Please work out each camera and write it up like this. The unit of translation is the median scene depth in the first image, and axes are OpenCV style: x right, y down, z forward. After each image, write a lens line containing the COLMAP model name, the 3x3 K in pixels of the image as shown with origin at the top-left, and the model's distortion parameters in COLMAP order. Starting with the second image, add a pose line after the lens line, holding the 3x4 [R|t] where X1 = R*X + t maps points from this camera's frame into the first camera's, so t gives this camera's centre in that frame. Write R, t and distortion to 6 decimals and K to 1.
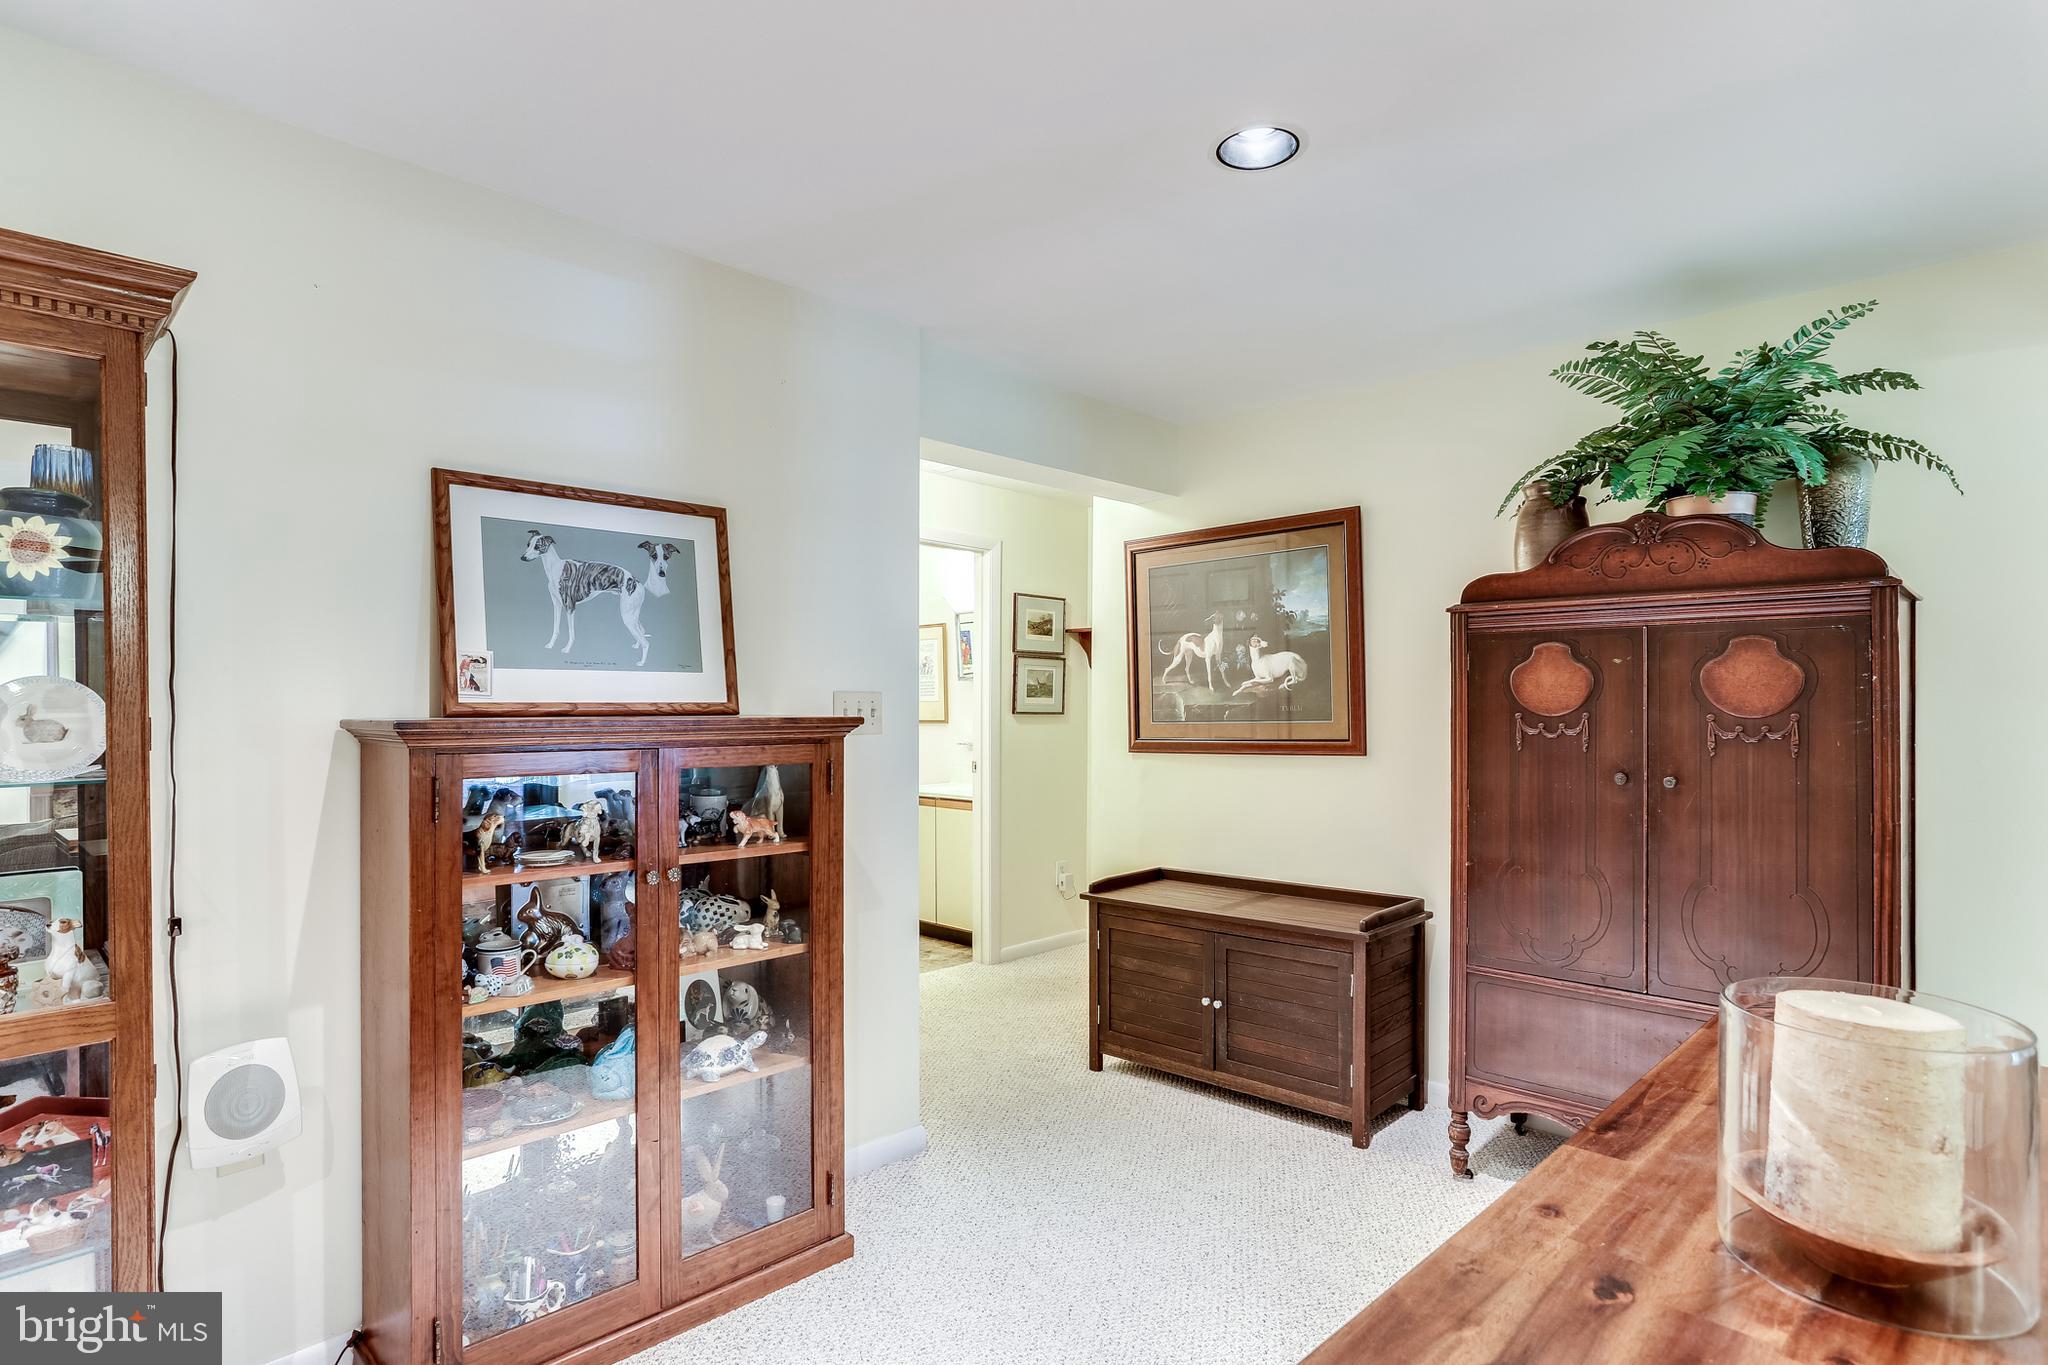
lens RADIAL K [[1058.1, 0, 1024.0], [0, 1058.1, 682.5], [0, 0, 1]] dist [-0.051268, 0.036595]
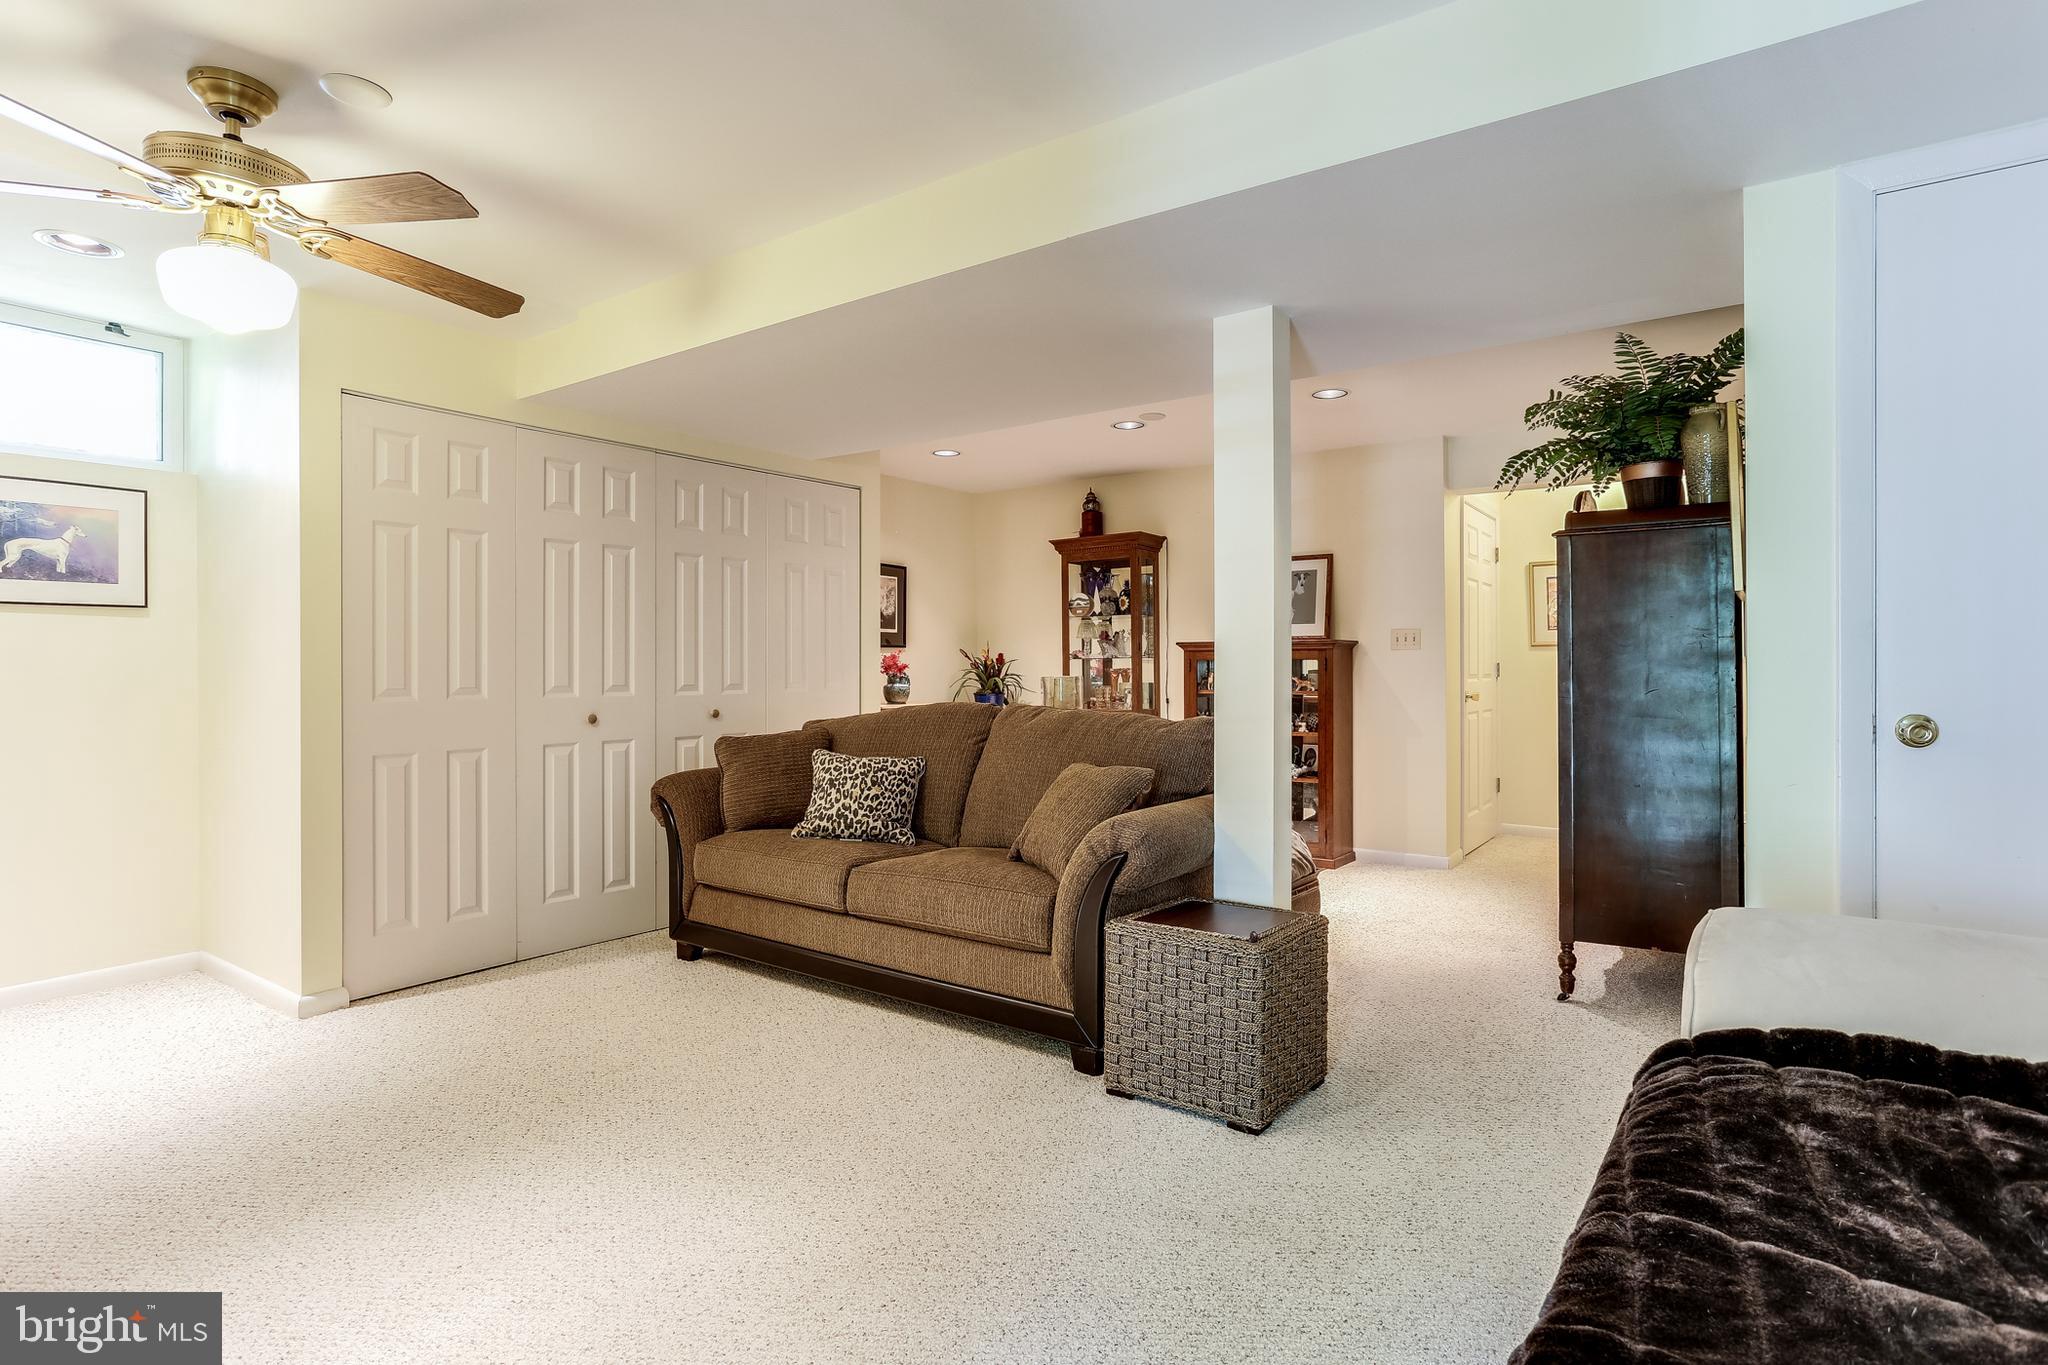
lens RADIAL K [[1047.0, 0, 1000.6], [0, 1047.0, 668.8], [0, 0, 1]] dist [-0.002228, 0.000004]
pose [[0.132966, -0.002062, -0.991118, 2.100102], [0.019904, 0.999802, 0.000591, 0.082750], [0.990921, -0.019806, 0.132981, -0.055831]]
